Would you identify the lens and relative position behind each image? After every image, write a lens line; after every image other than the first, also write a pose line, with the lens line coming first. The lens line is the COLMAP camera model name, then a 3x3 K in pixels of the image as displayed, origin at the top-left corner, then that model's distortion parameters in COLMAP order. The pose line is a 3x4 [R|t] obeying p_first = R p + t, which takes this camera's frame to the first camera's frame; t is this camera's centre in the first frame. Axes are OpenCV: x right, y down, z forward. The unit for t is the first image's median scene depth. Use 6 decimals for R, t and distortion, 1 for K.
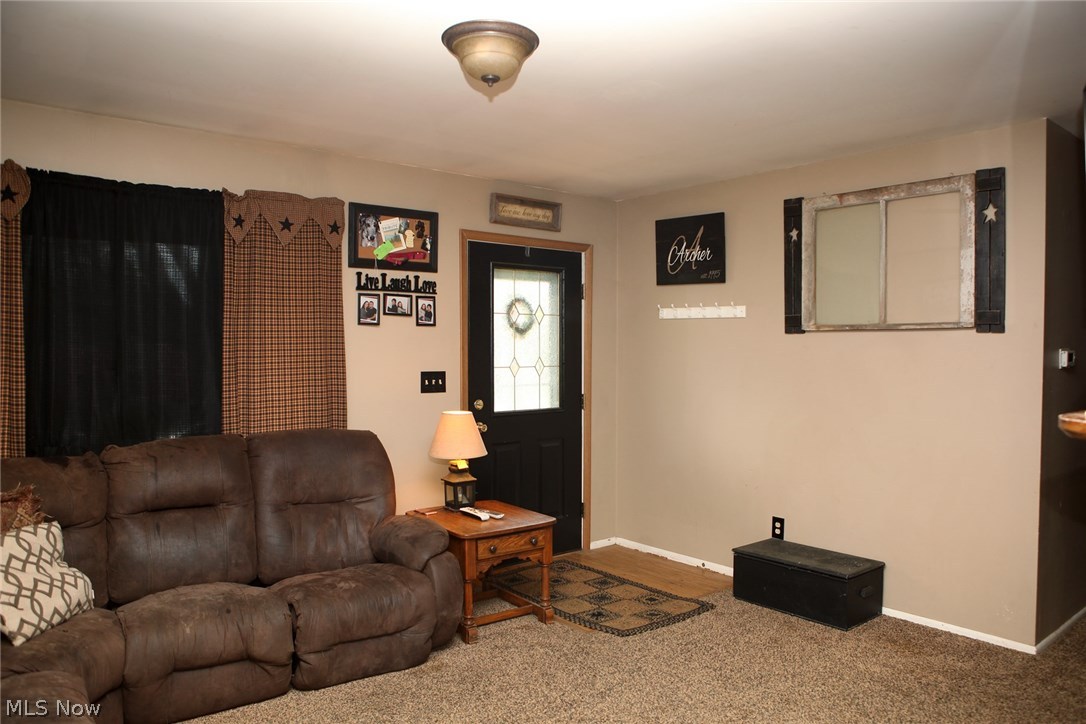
lens RADIAL K [[765.6, 0, 543.2], [0, 765.6, 352.7], [0, 0, 1]] dist [-0.061503, 0.012892]
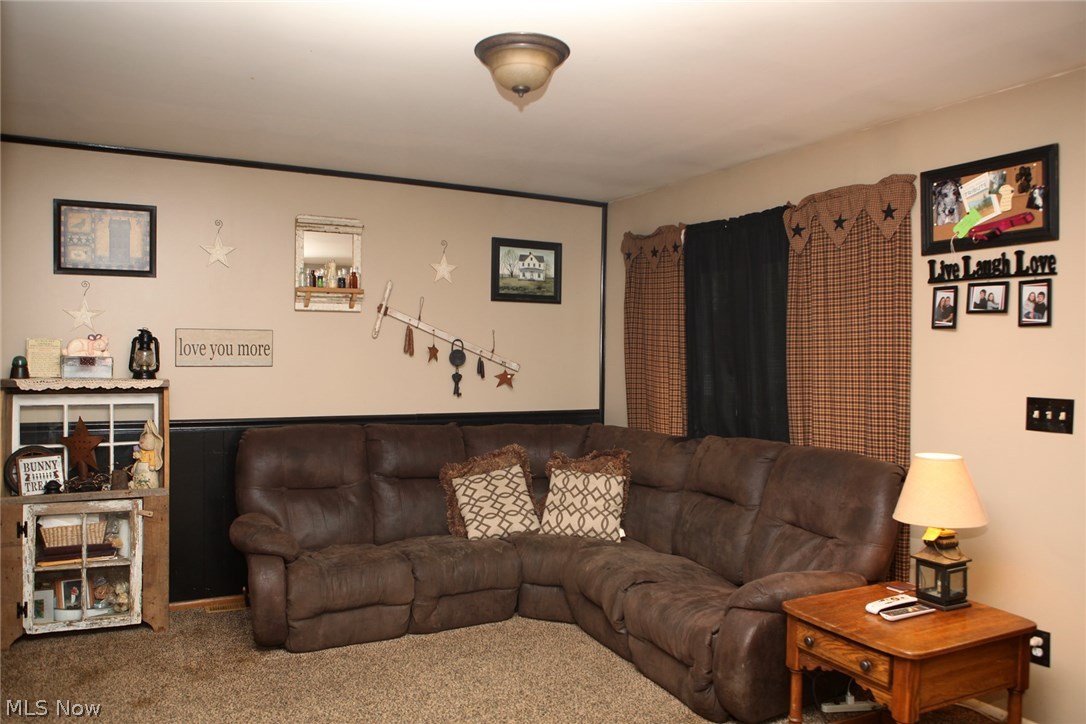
lens RADIAL K [[765.6, 0, 534.7], [0, 765.6, 364.1], [0, 0, 1]] dist [-0.061503, 0.012892]
pose [[-0.167384, 0.013143, -0.985804, 0.551496], [-0.012806, 0.999798, 0.015504, -0.007799], [0.985809, 0.015219, -0.167182, 0.709980]]
